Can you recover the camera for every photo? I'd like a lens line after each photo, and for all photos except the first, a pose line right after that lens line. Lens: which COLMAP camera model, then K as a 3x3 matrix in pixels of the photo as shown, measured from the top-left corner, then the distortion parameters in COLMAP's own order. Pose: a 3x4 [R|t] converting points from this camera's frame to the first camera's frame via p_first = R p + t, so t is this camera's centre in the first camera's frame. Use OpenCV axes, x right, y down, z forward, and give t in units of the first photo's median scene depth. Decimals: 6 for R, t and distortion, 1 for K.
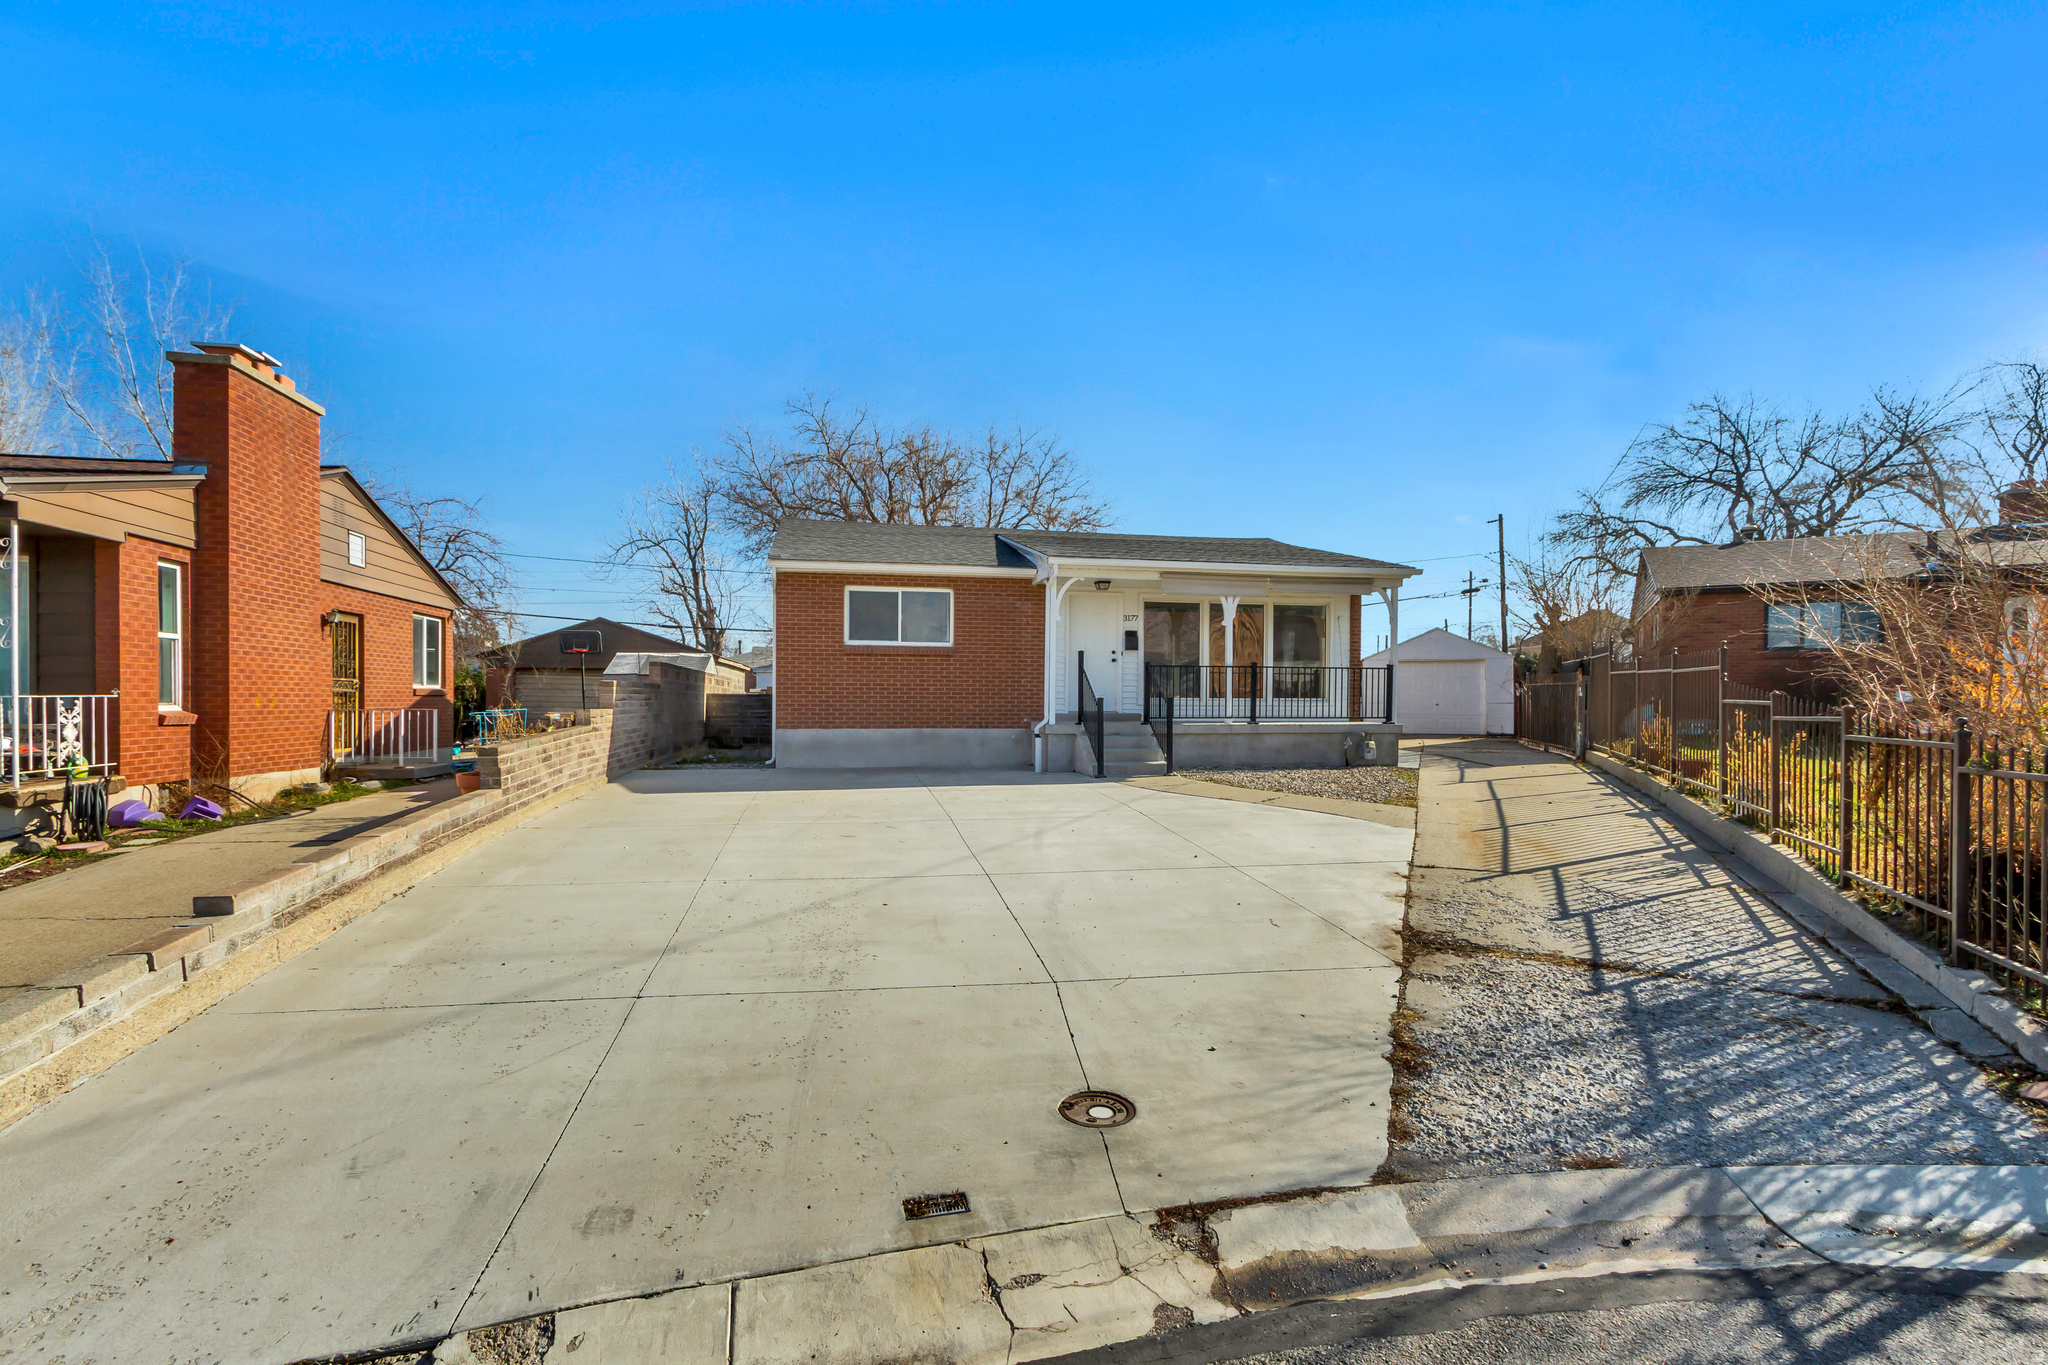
lens RADIAL K [[963.6, 0, 1022.5], [0, 963.6, 701.0], [0, 0, 1]] dist [0.012623, 0.000587]
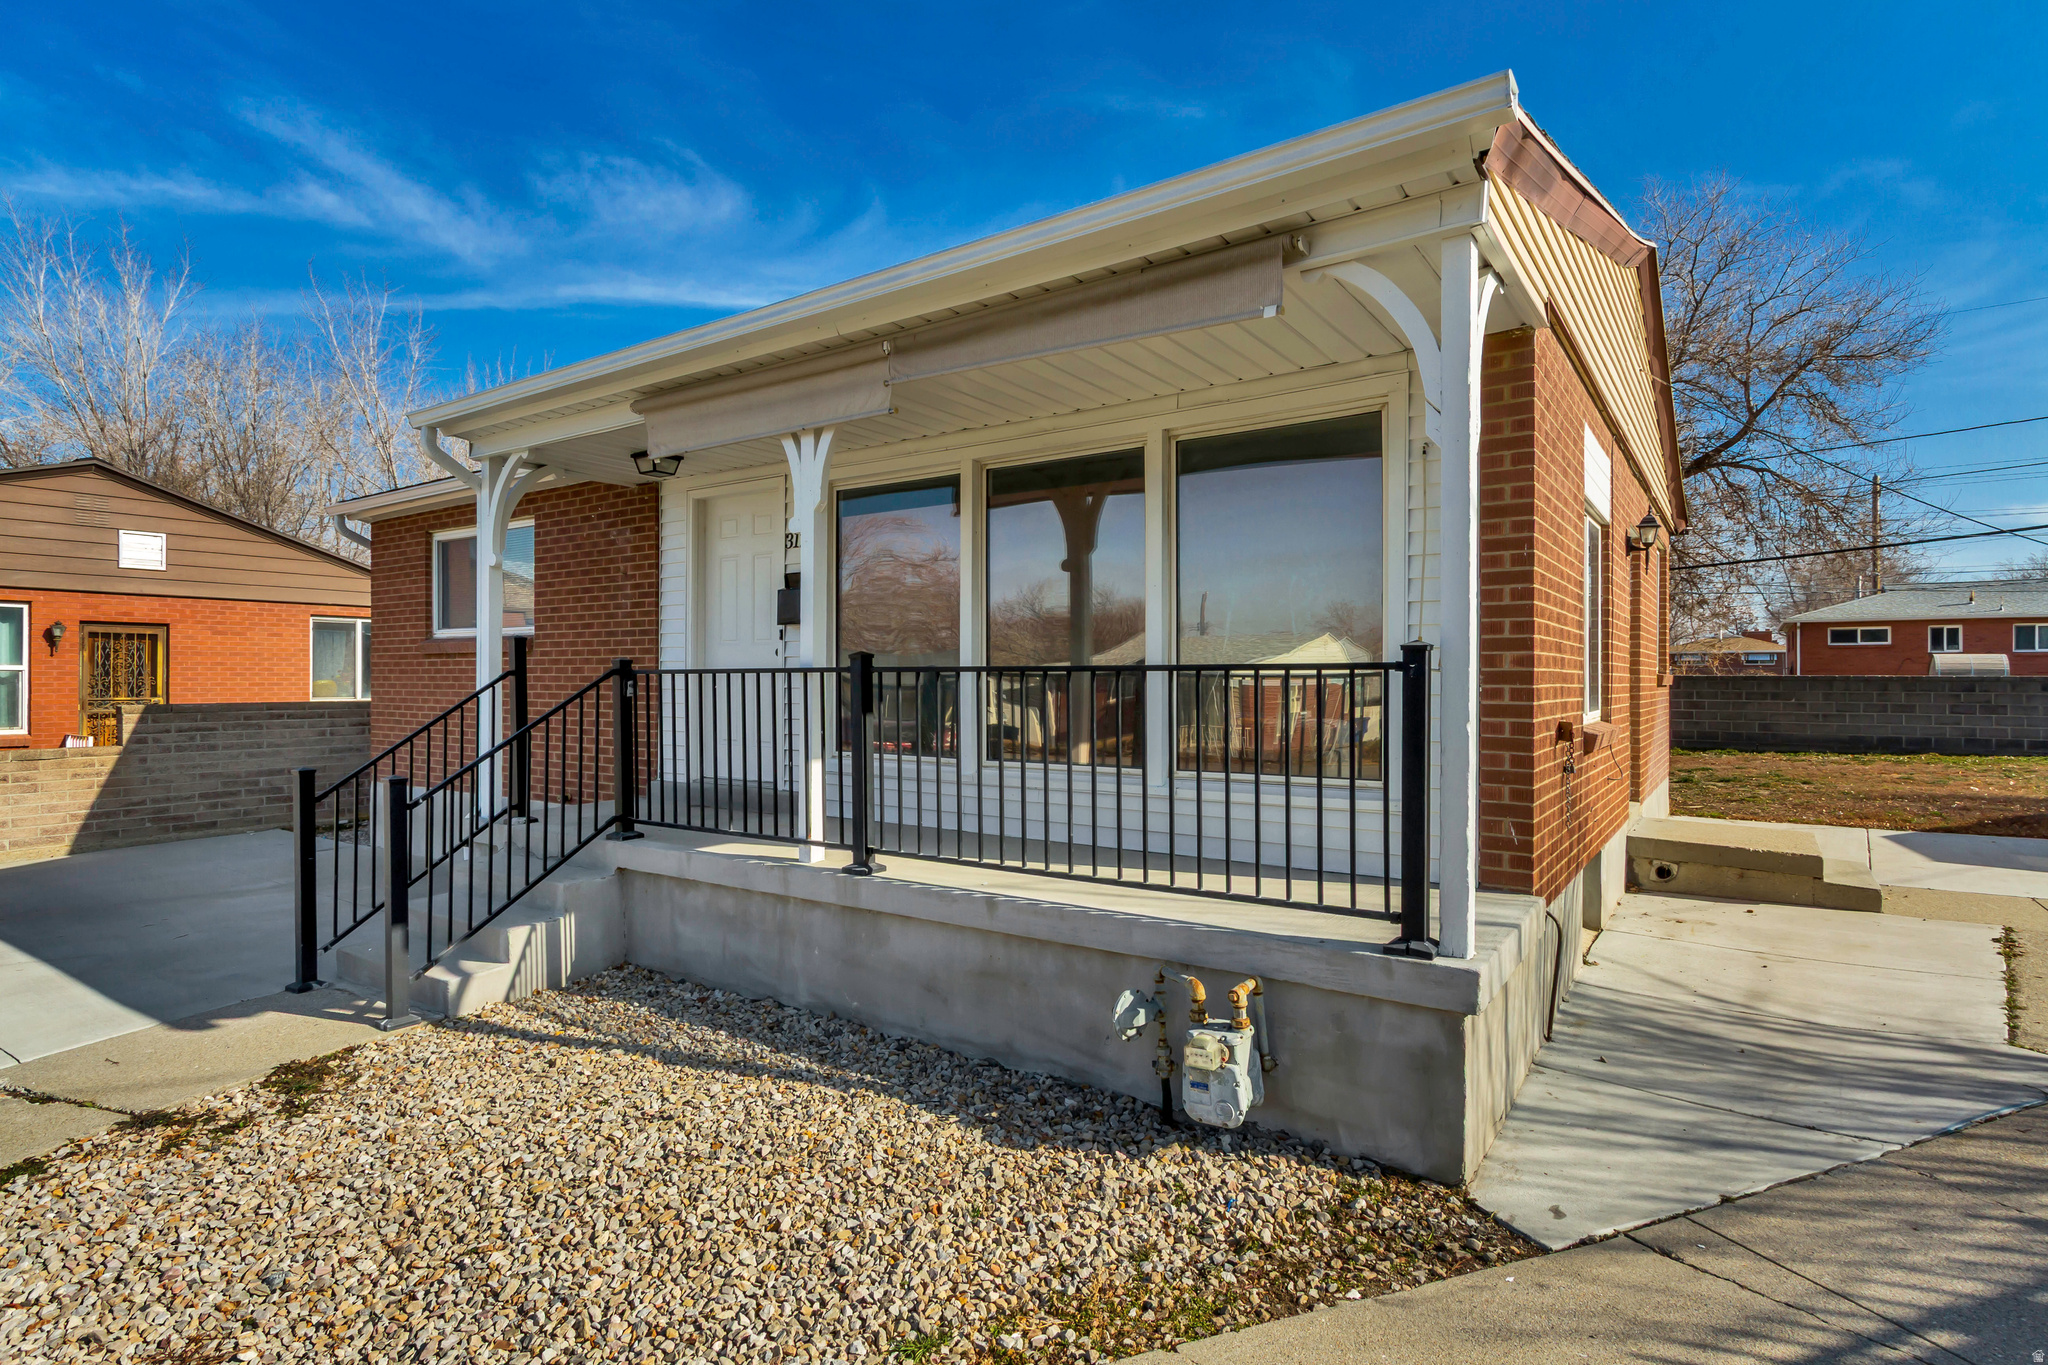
lens RADIAL K [[1045.2, 0, 1017.4], [0, 1045.2, 683.4], [0, 0, 1]] dist [0.001469, 0.000379]
pose [[0.686587, -0.000581, -0.727048, 0.481751], [0.002030, 0.999997, 0.001118, -0.031124], [0.727045, -0.002243, 0.686586, 0.806452]]
